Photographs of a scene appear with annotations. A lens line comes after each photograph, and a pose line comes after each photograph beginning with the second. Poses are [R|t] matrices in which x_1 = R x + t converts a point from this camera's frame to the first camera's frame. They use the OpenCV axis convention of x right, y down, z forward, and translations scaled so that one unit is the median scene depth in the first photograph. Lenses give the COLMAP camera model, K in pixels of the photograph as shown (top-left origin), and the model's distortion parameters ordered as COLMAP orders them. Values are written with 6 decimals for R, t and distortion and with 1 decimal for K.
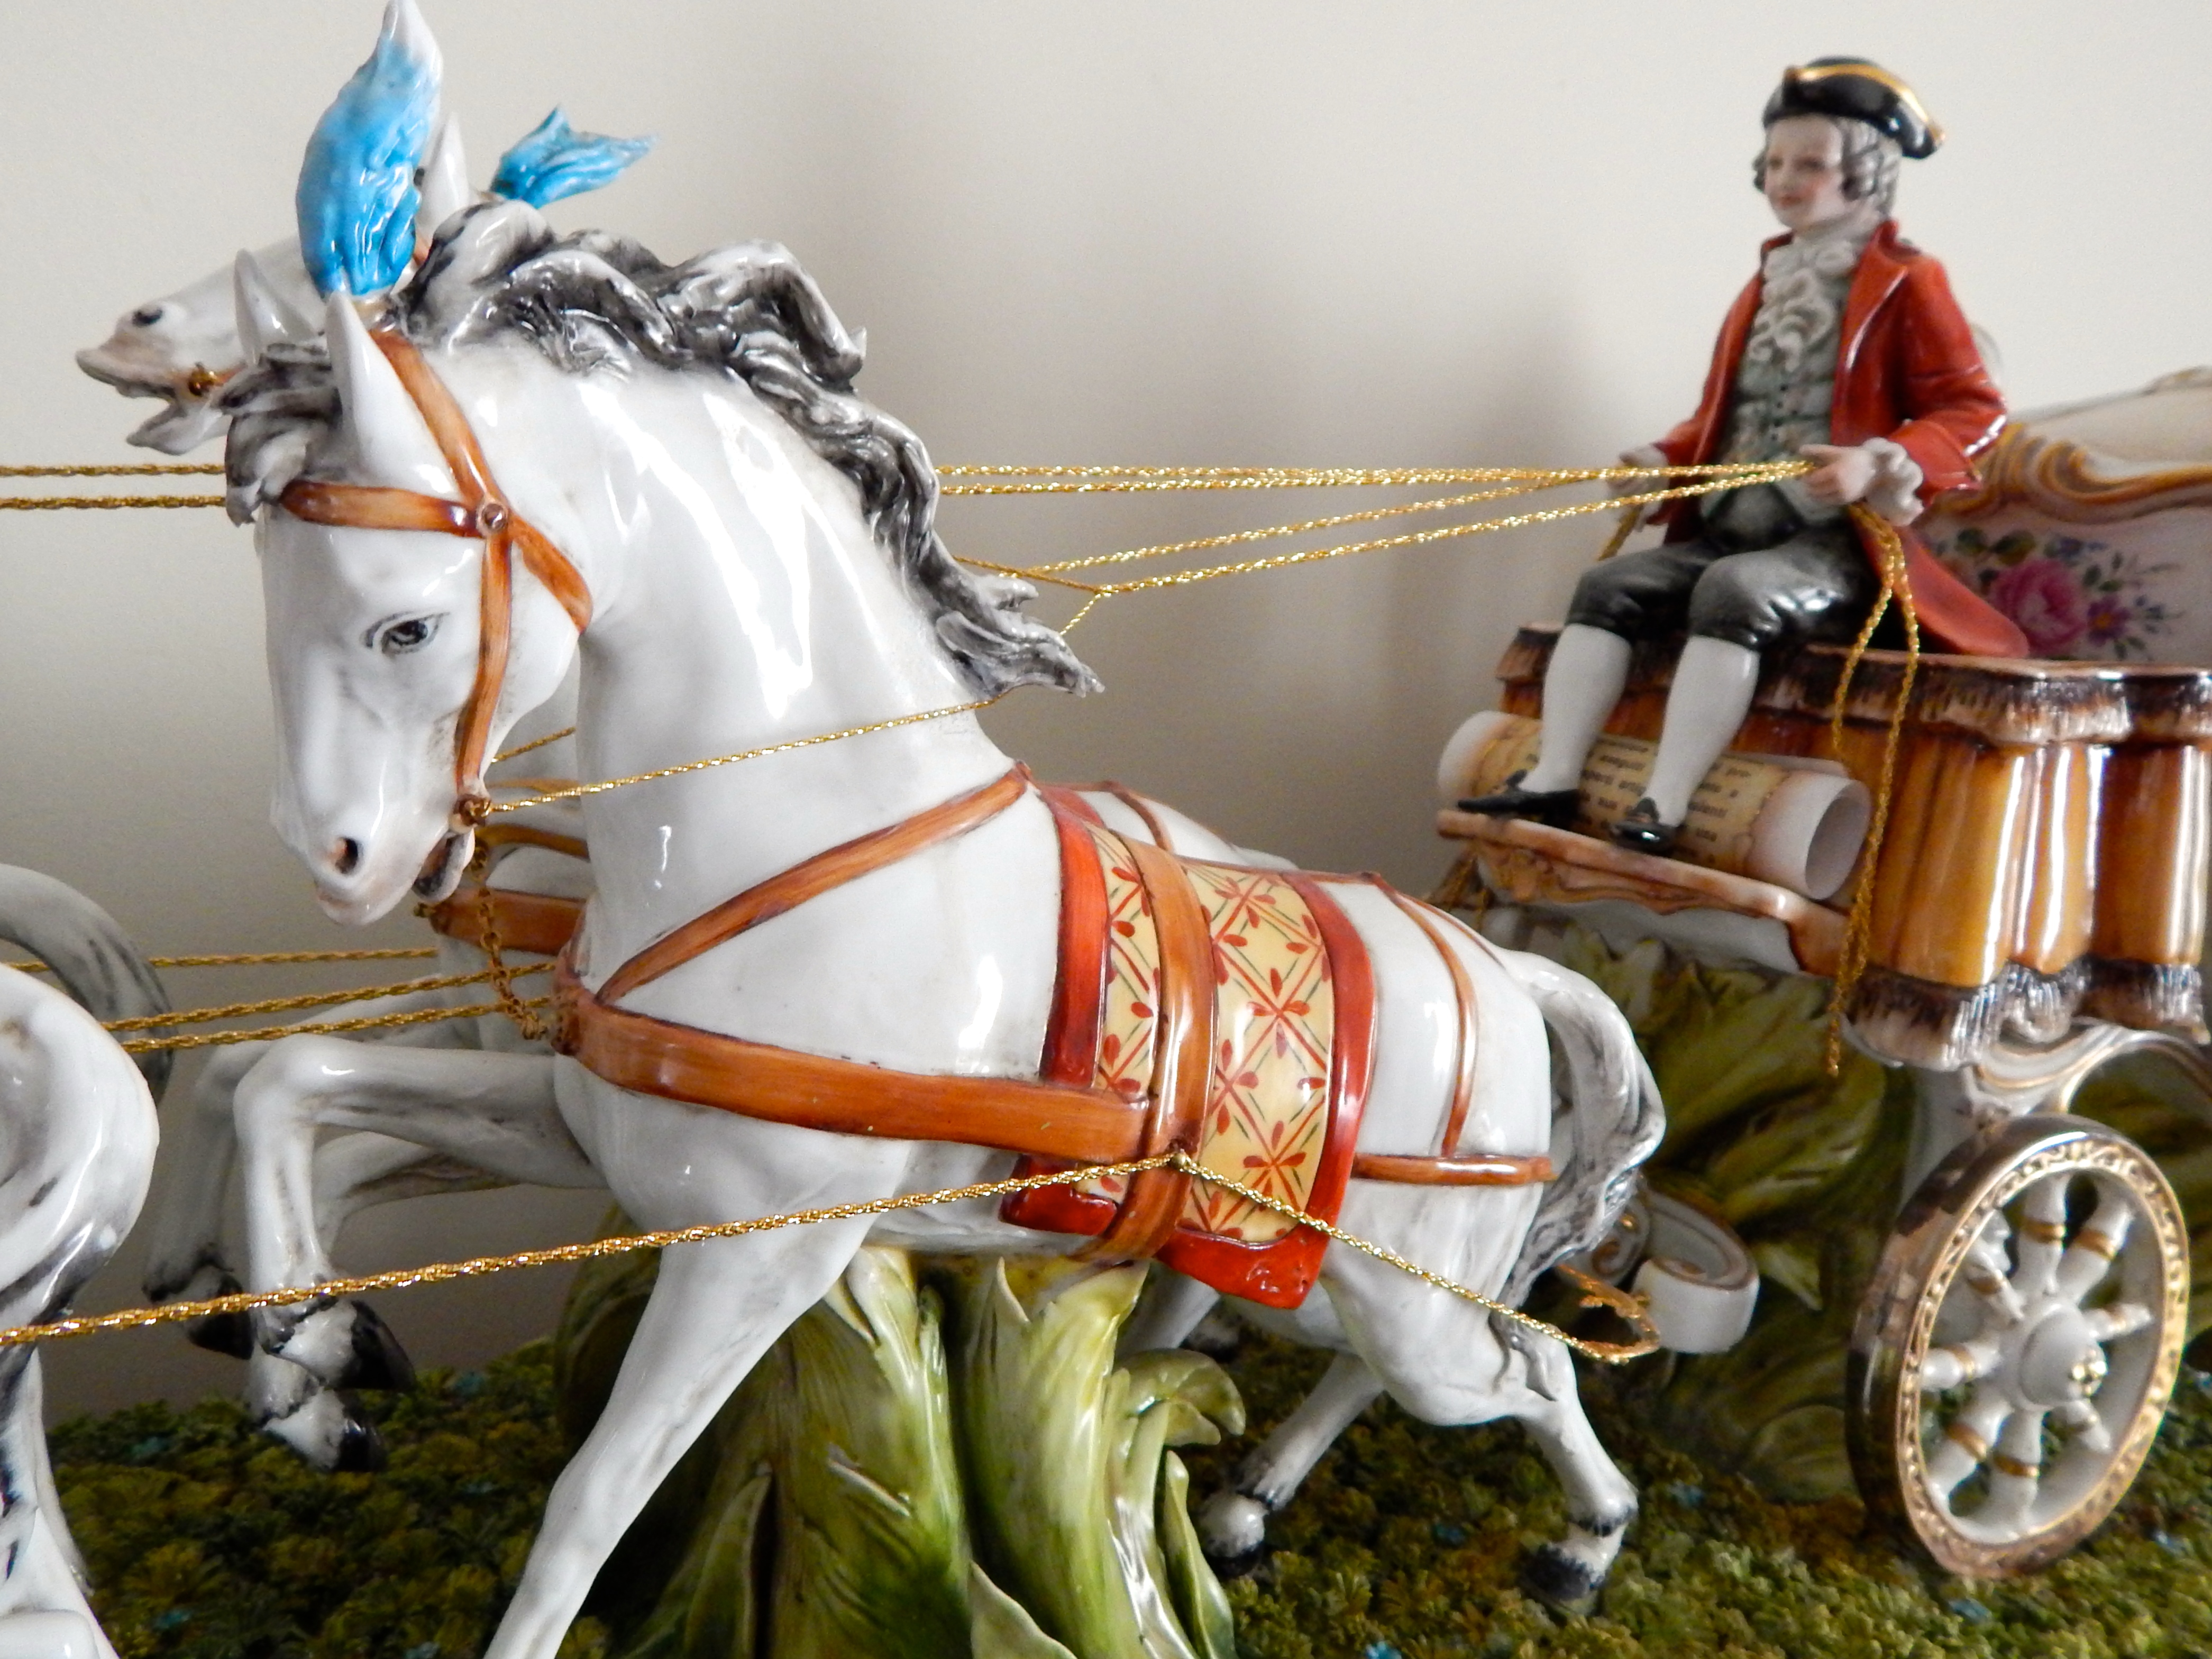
lens RADIAL K [[1644.0, 0, 1098.2], [0, 1644.0, 824.5], [0, 0, 1]] dist [0.009801, -0.003164]
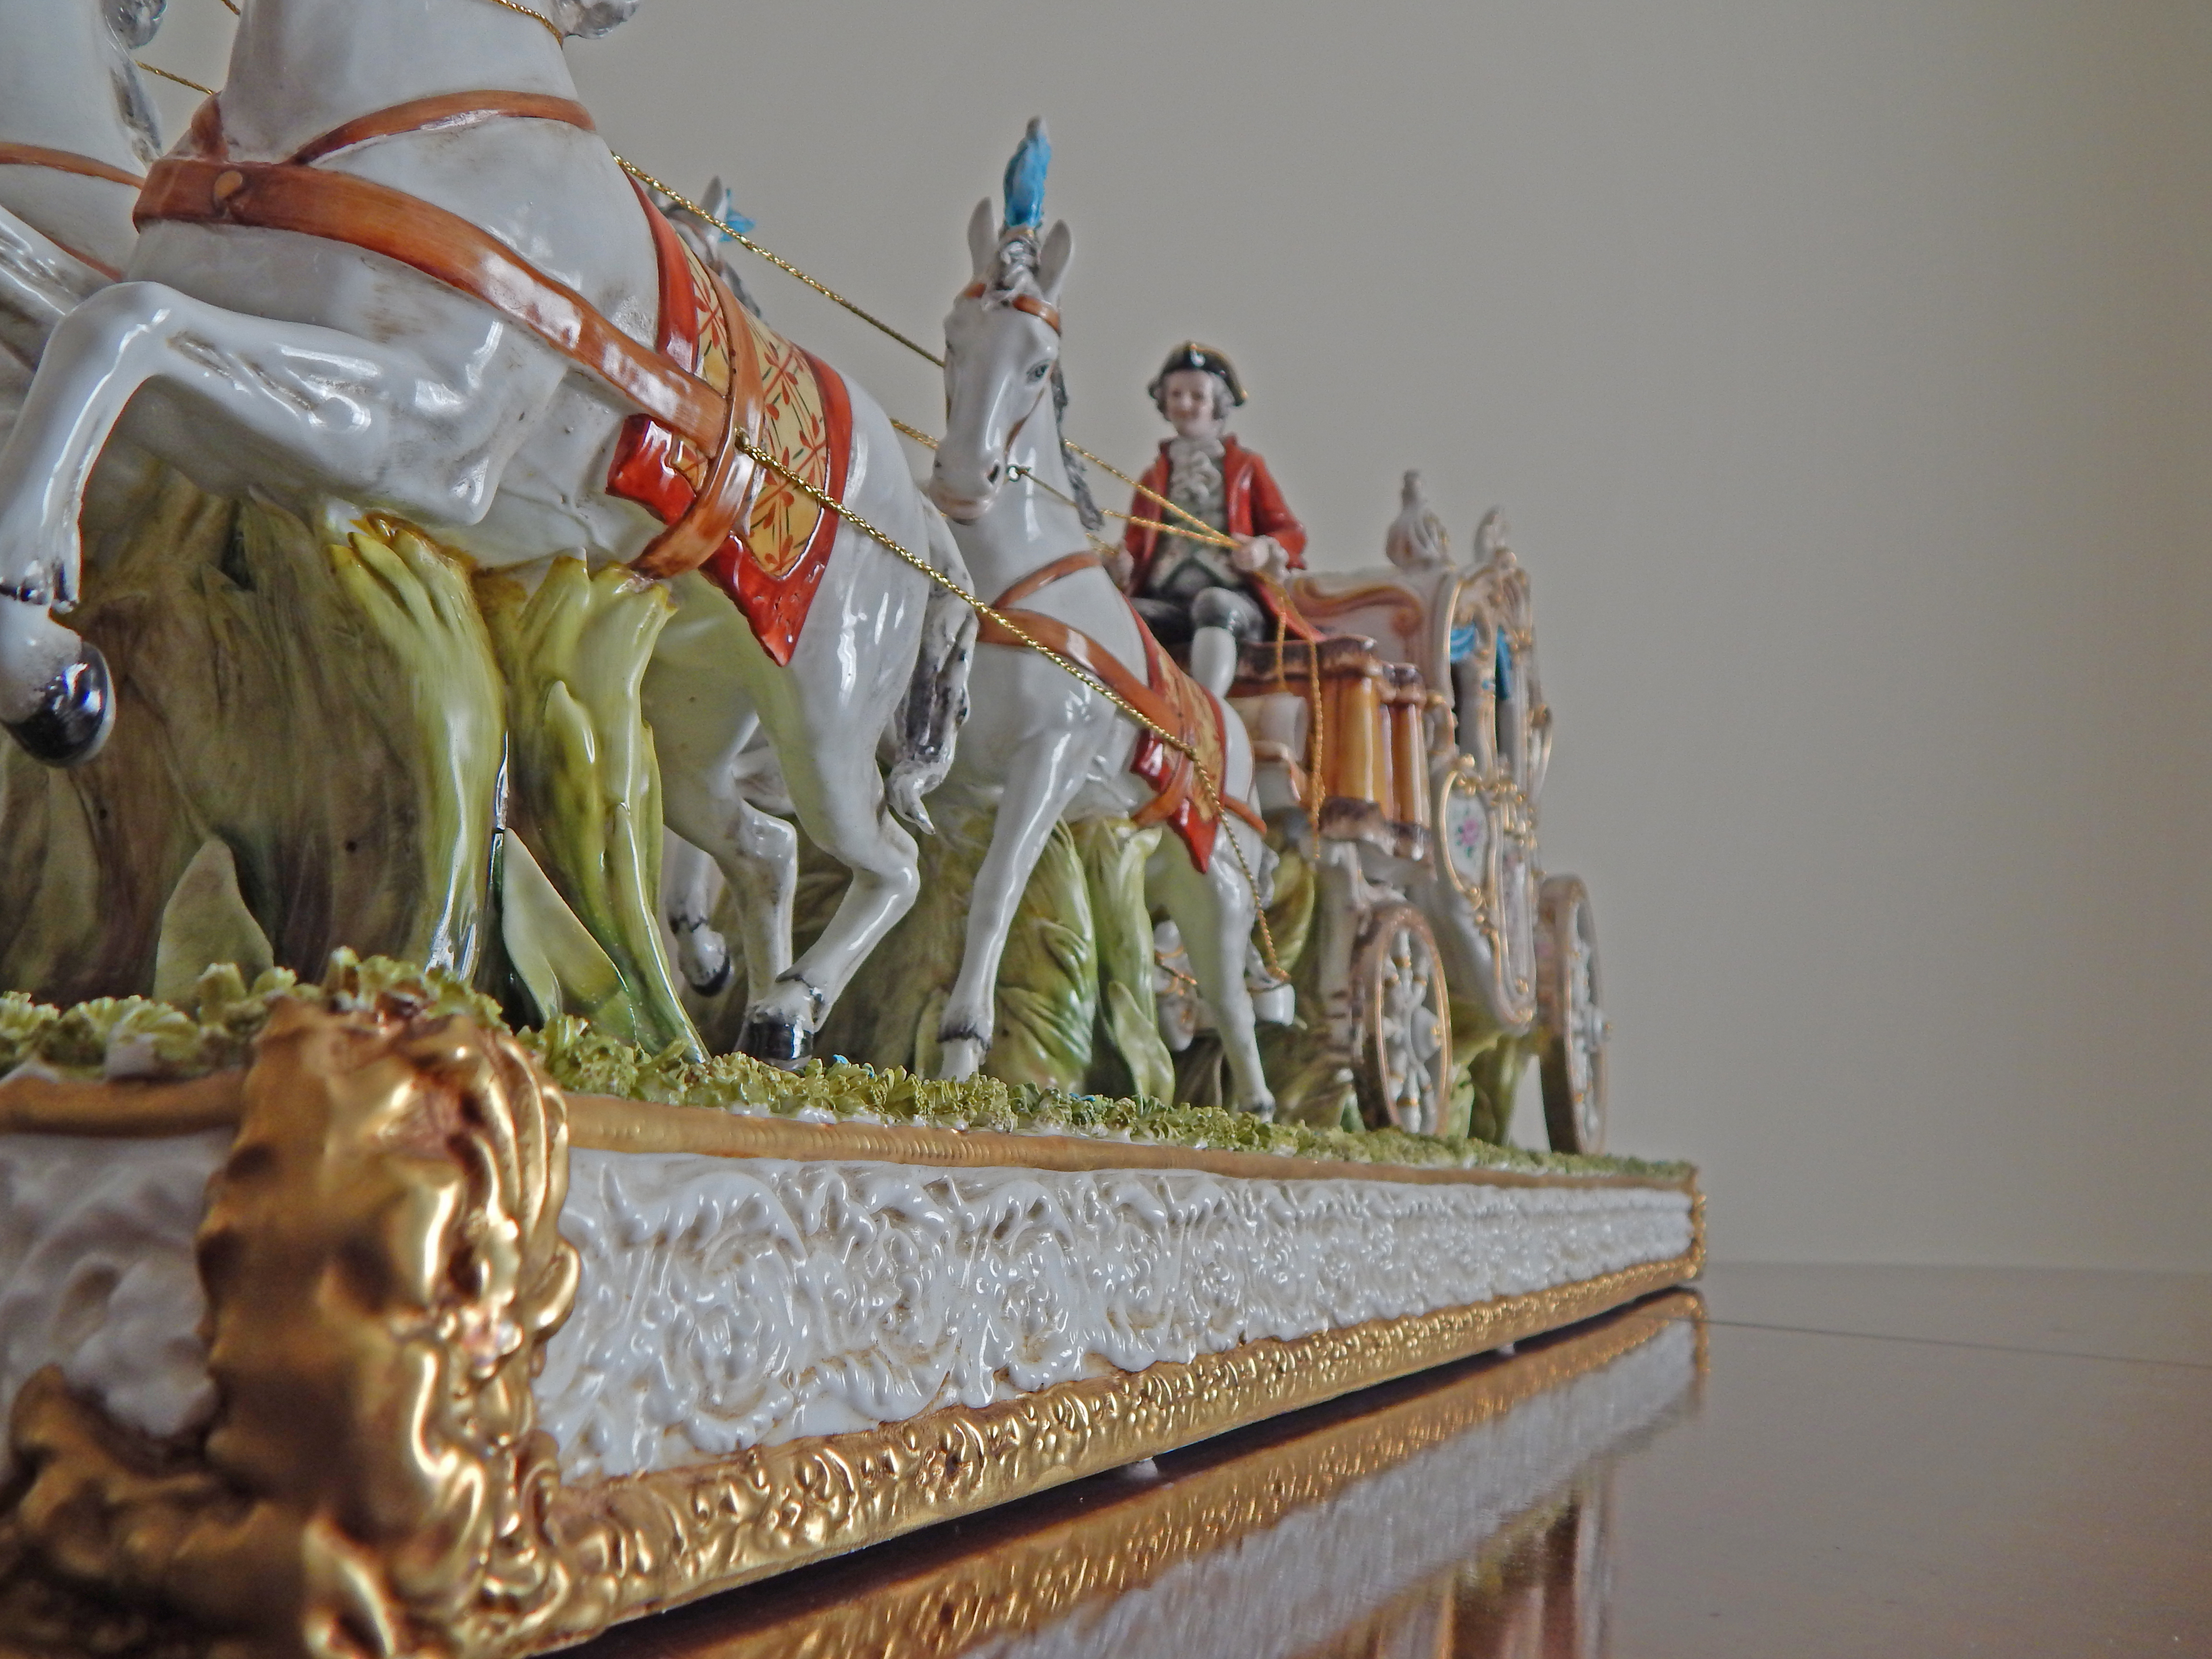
lens RADIAL K [[2026.5, 0, 1113.2], [0, 2026.5, 833.6], [0, 0, 1]] dist [-0.000314, -0.011224]
pose [[0.779985, 0.042935, 0.624323, -1.062773], [0.131080, 0.964304, -0.230077, 0.588757], [-0.611916, 0.261293, 0.746515, -0.483168]]
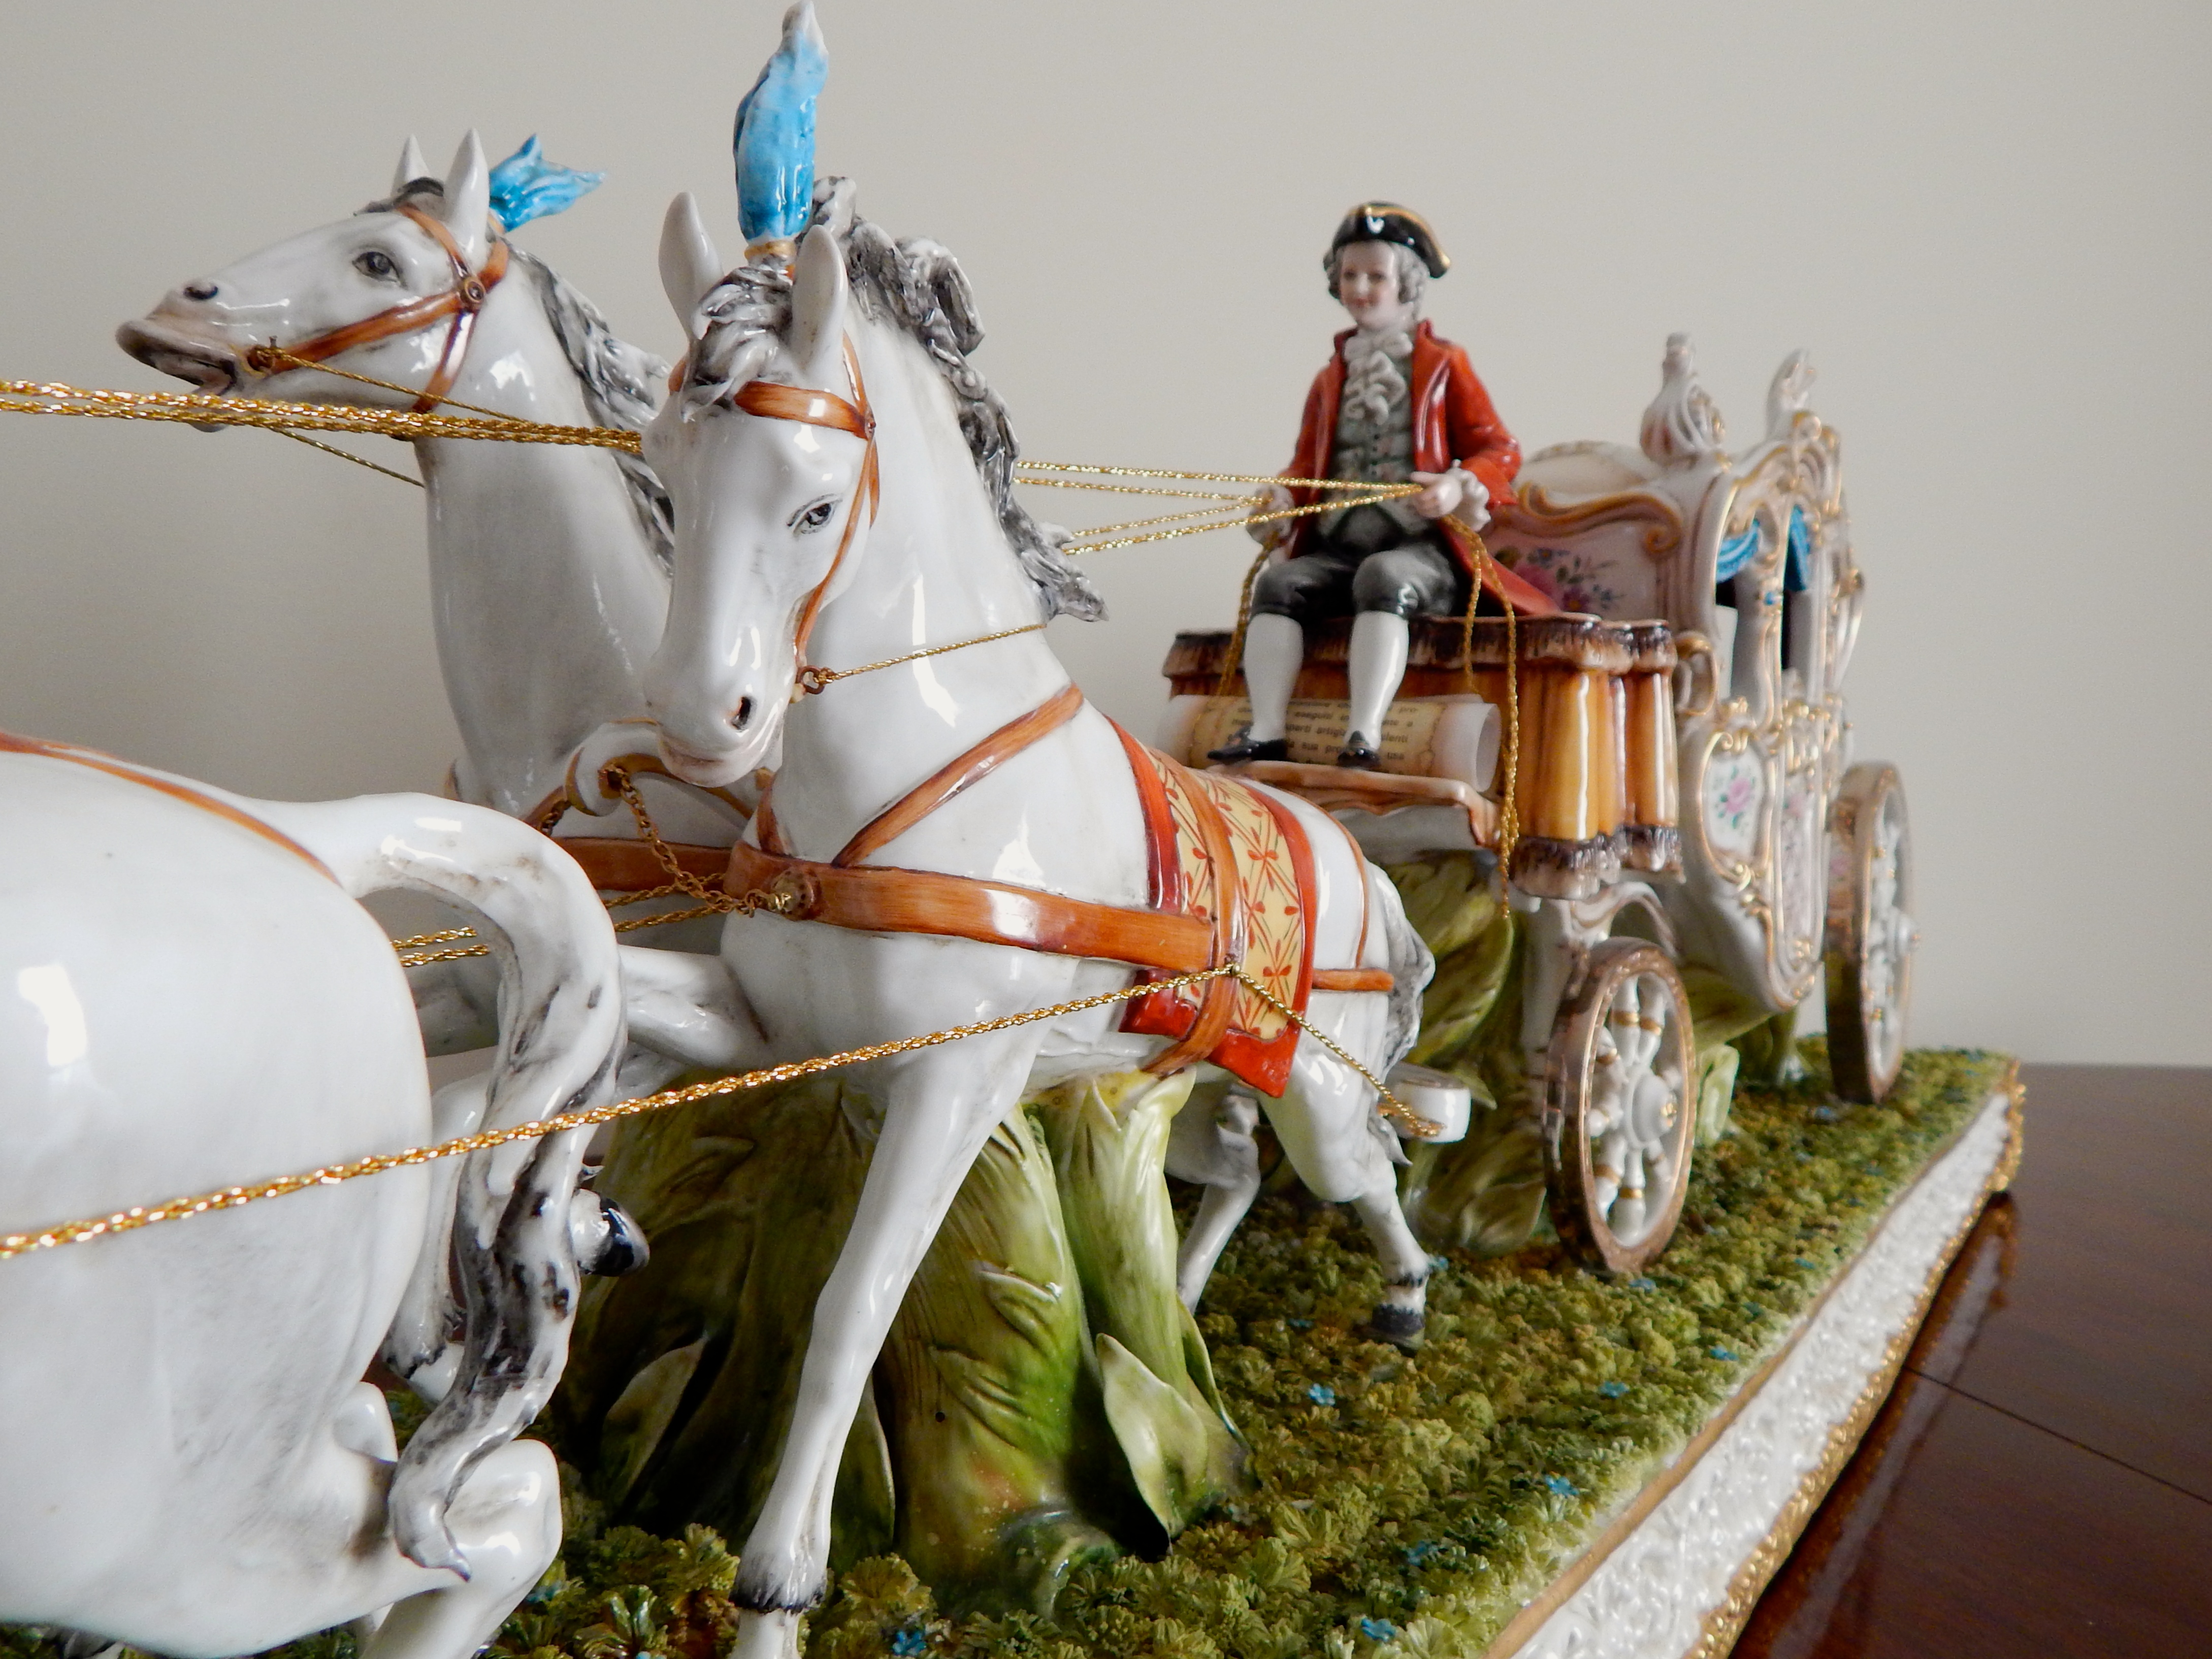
lens RADIAL K [[1571.8, 0, 1106.0], [0, 1571.8, 829.5], [0, 0, 1]] dist [0.008840, 0.000252]
pose [[0.906797, -0.086275, 0.412644, -0.384618], [0.117454, 0.991781, -0.050749, 0.104728], [-0.404874, 0.094486, 0.909477, -0.061484]]
